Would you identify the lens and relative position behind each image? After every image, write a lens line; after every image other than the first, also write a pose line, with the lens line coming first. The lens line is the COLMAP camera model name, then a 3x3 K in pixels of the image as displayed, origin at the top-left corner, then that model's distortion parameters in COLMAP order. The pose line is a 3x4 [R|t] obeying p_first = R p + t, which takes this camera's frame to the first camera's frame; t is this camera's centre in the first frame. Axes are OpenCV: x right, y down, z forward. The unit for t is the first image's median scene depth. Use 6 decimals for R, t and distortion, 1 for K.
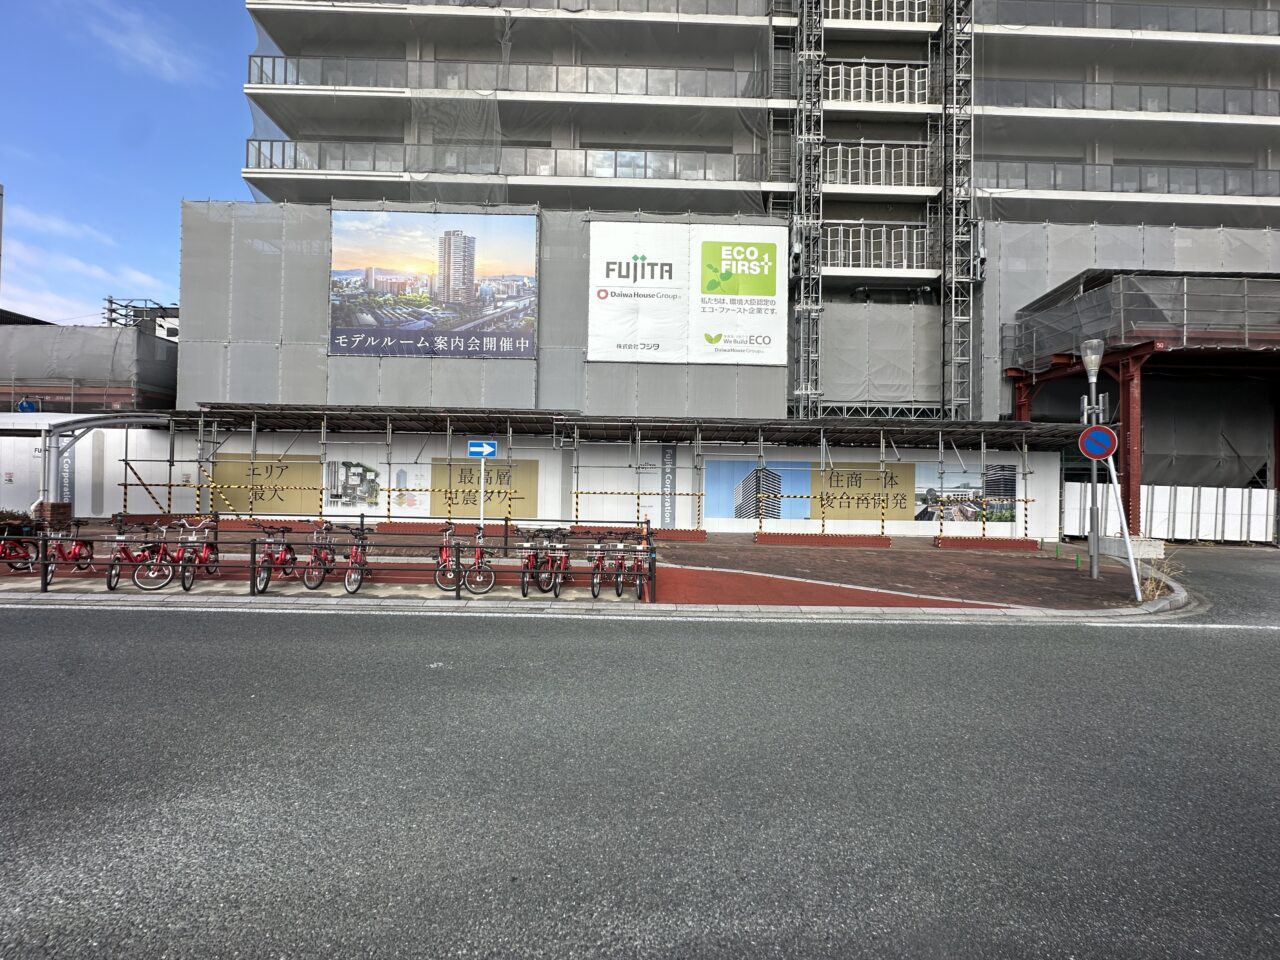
lens RADIAL K [[510.3, 0, 637.9], [0, 510.3, 484.0], [0, 0, 1]] dist [-0.004190, 0.001019]
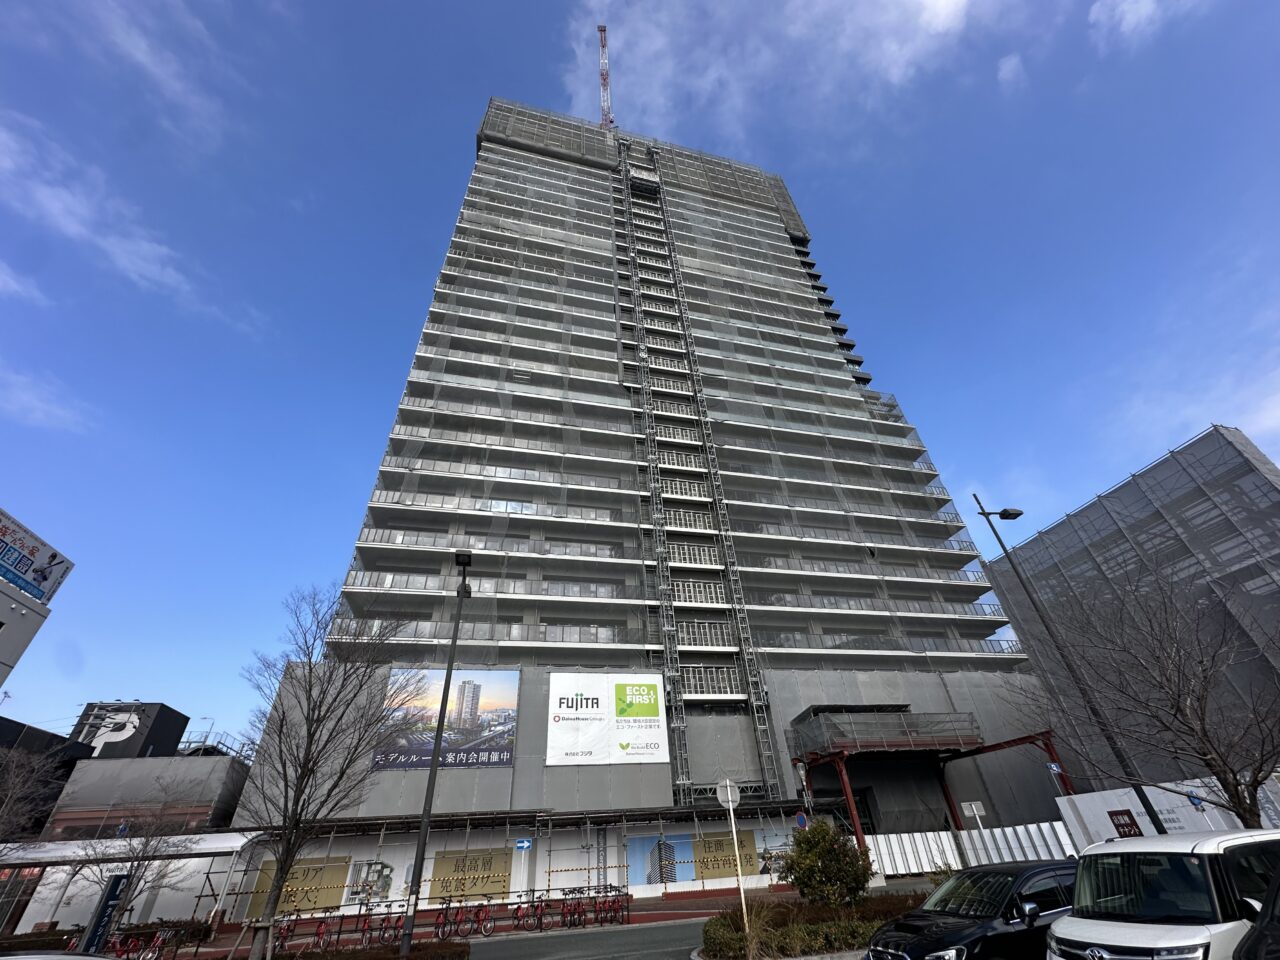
lens RADIAL K [[510.3, 0, 641.4], [0, 510.3, 477.2], [0, 0, 1]] dist [-0.004190, 0.001019]
pose [[0.970882, 0.079626, 0.225939, -0.236870], [0.072551, 0.801120, -0.594090, -0.002794], [-0.228309, 0.593183, 0.772016, -0.780576]]
